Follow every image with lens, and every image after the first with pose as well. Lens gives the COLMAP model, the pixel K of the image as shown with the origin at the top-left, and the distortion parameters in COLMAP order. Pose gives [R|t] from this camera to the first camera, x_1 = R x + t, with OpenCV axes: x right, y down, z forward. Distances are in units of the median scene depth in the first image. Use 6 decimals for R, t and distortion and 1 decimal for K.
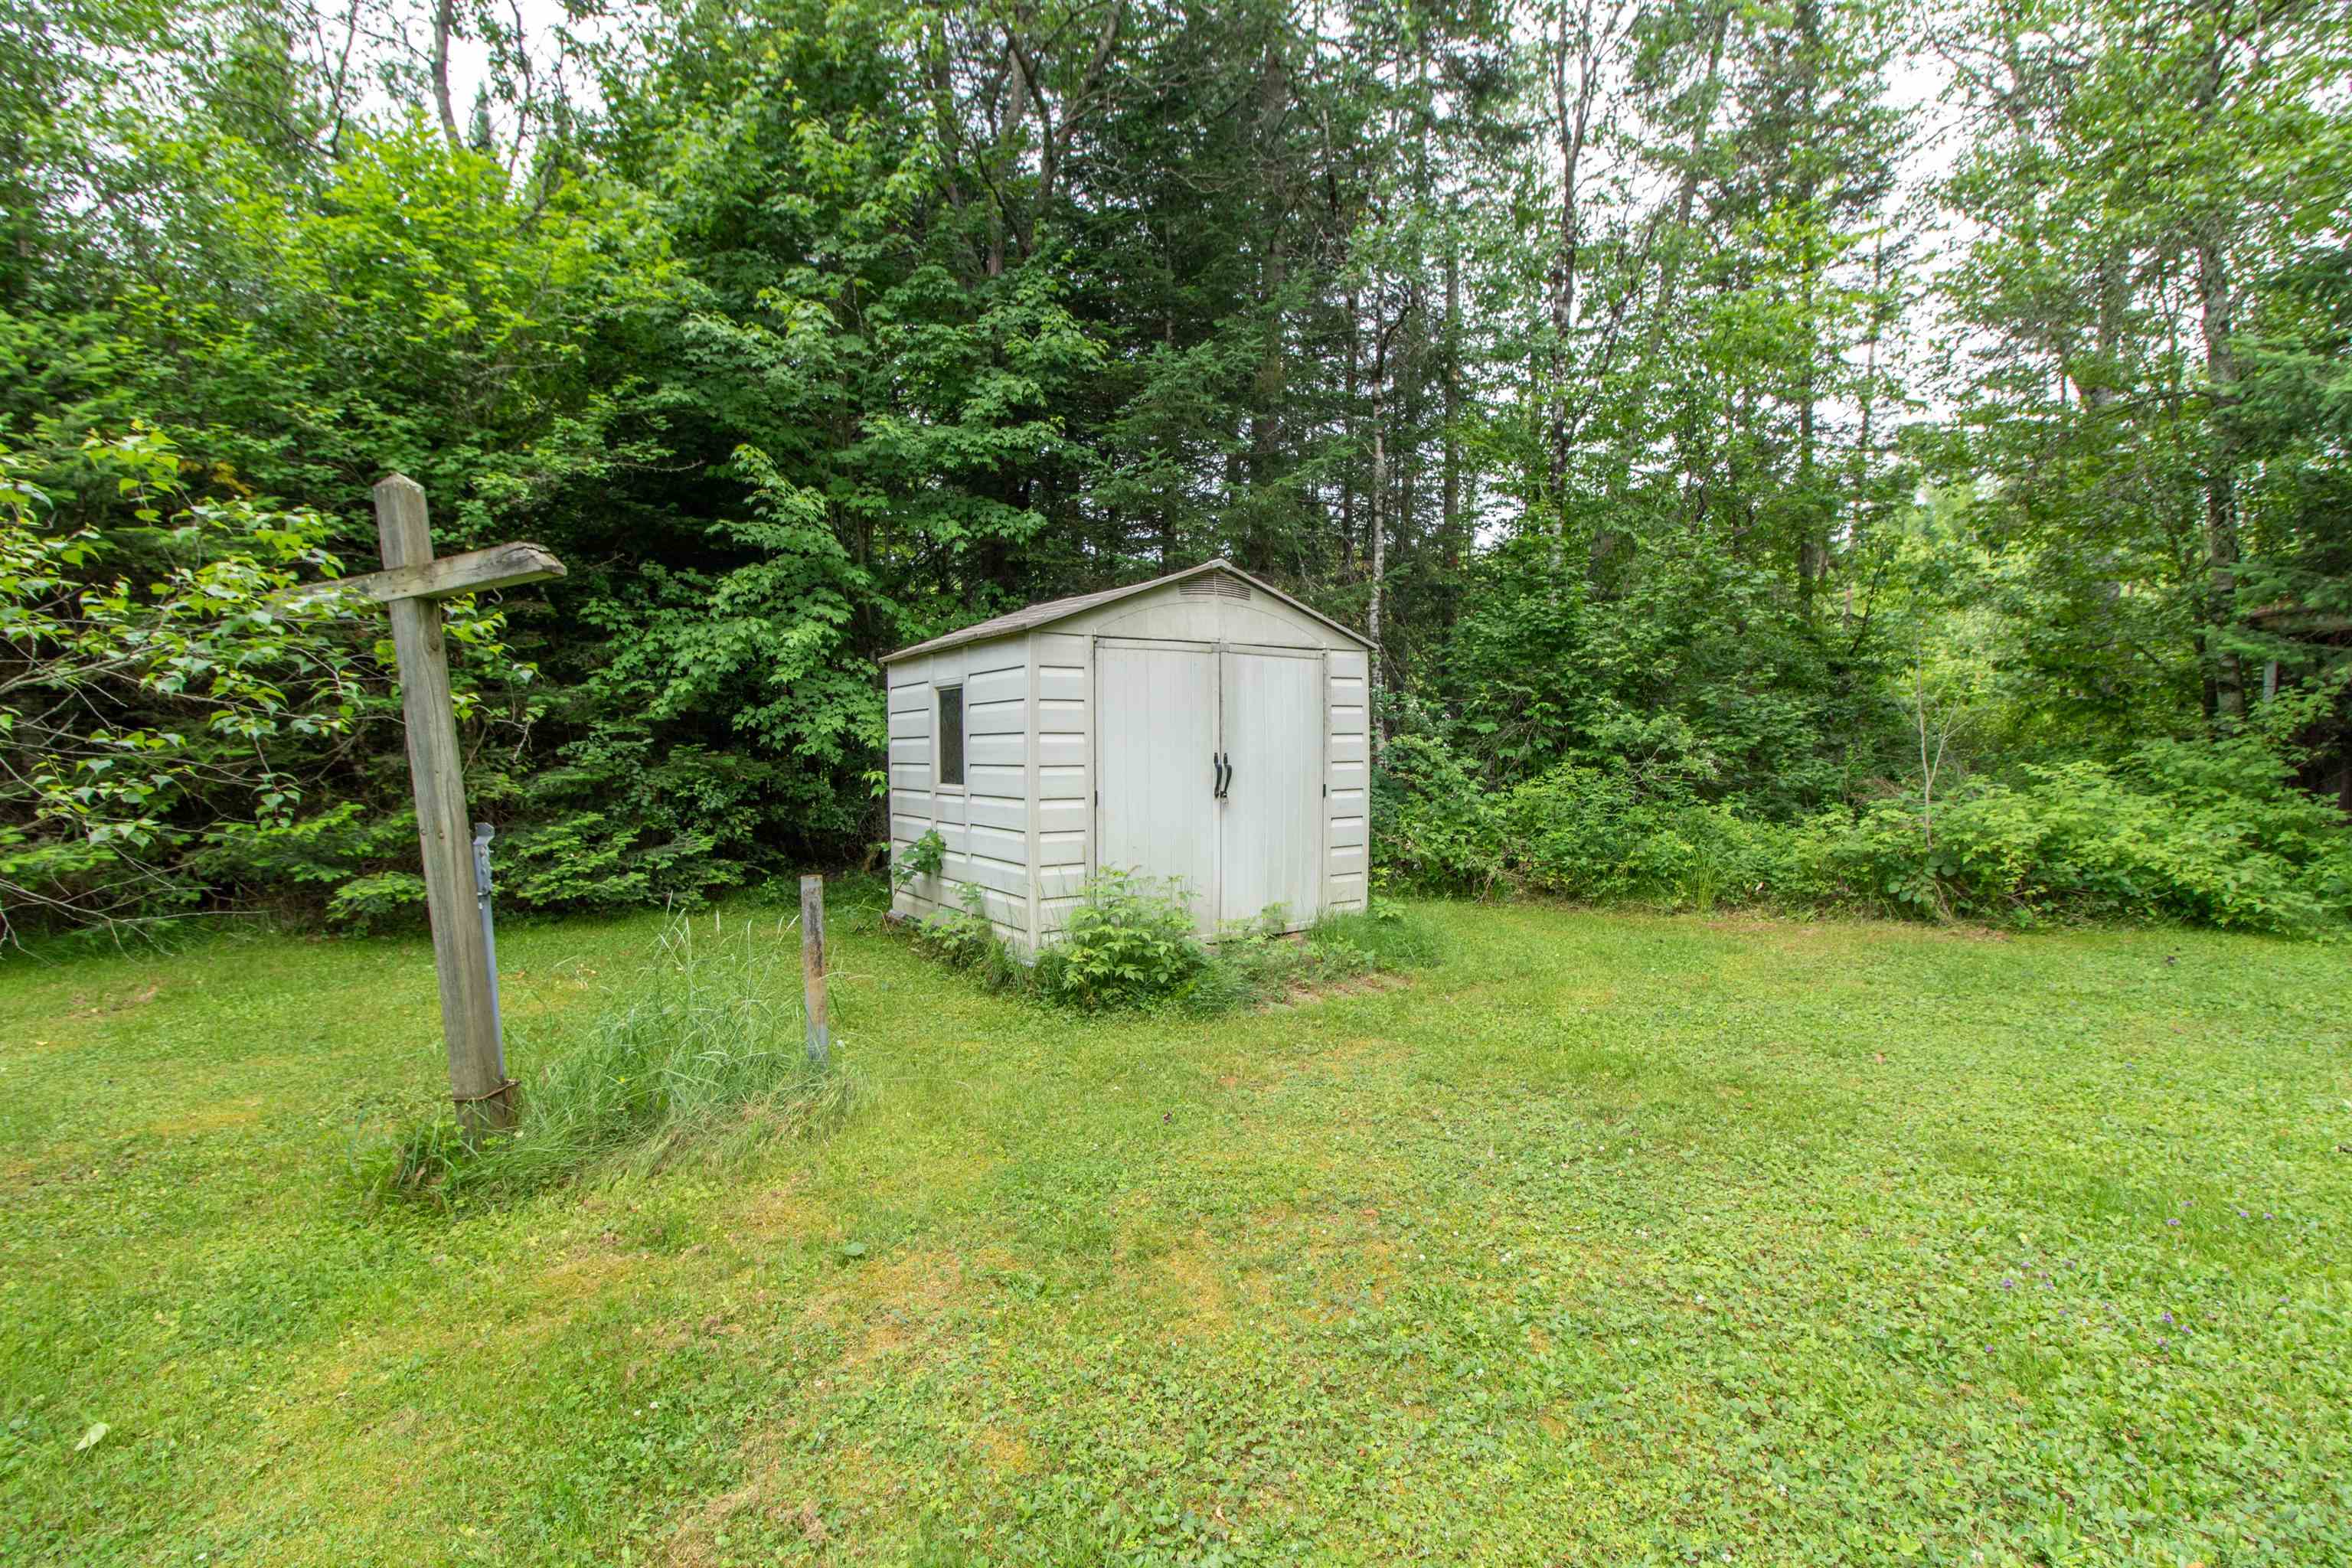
lens RADIAL K [[1105.9, 0, 1176.0], [0, 1105.9, 784.0], [0, 0, 1]] dist [-0.000533, -0.000434]
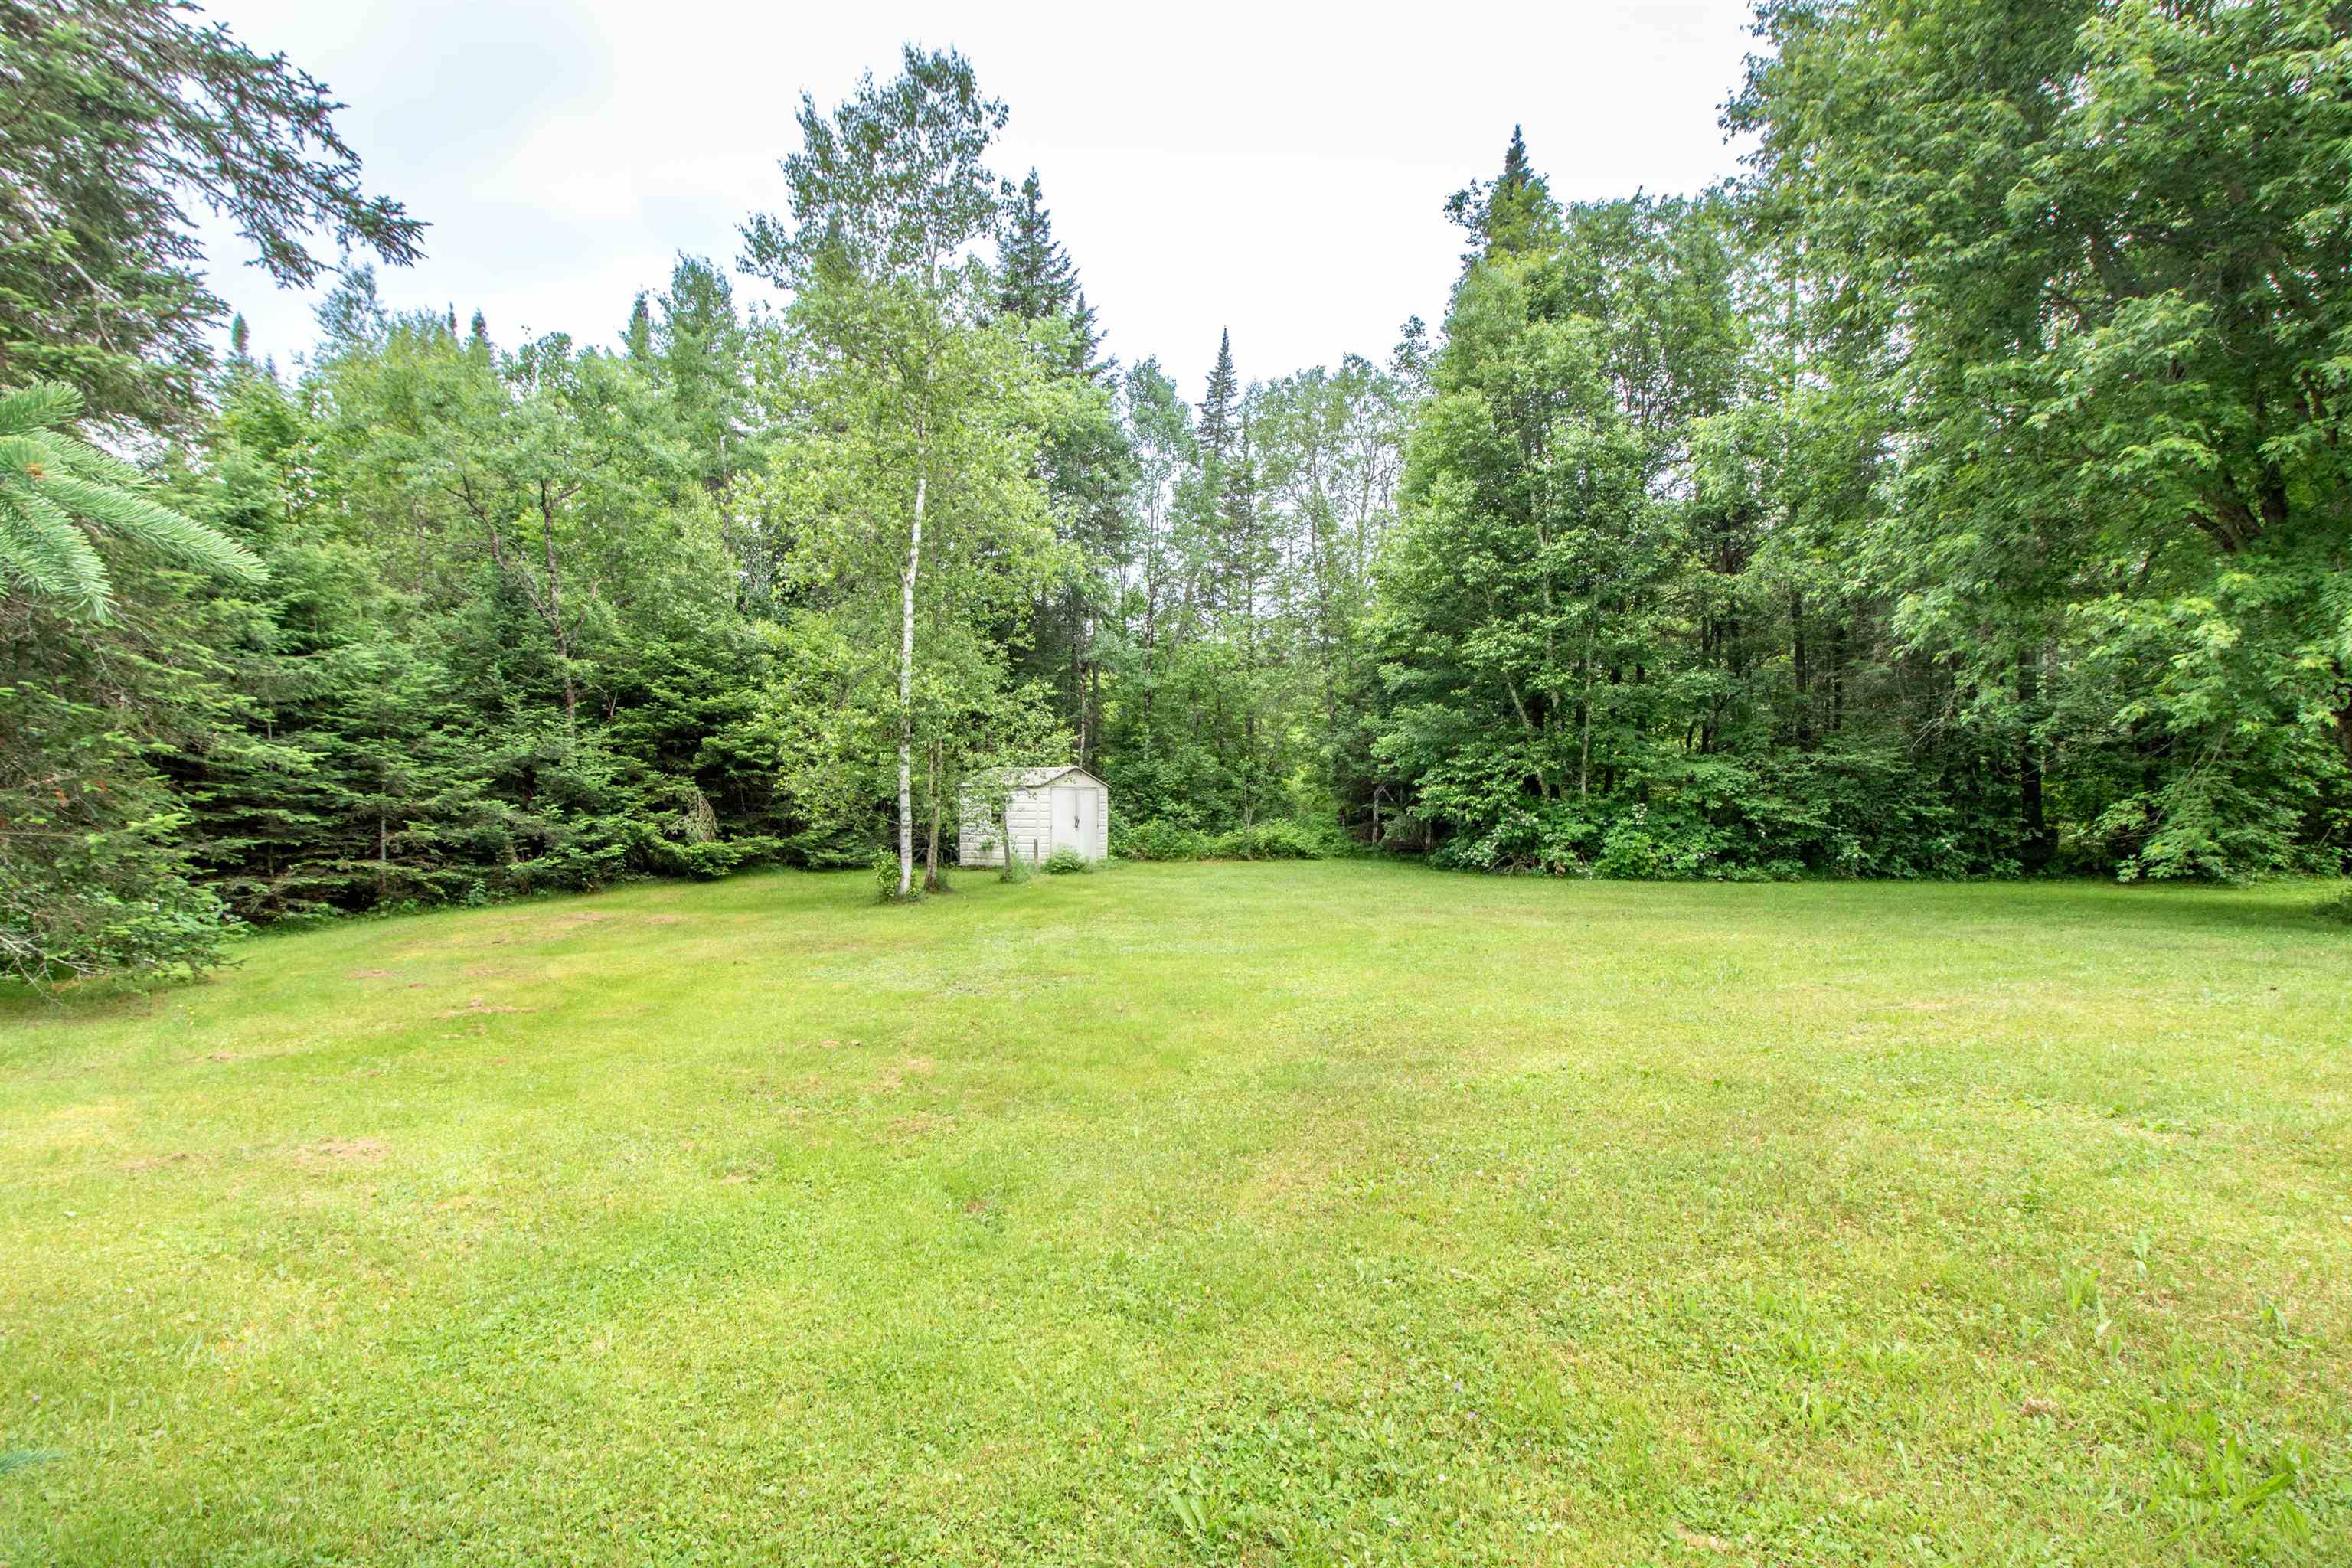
lens RADIAL K [[1105.9, 0, 1176.0], [0, 1105.9, 784.0], [0, 0, 1]] dist [-0.000533, -0.000434]
pose [[0.923777, 0.012099, 0.382739, -1.004695], [0.005921, 0.998930, -0.045871, 0.034824], [-0.382884, 0.044641, 0.922717, -2.428462]]
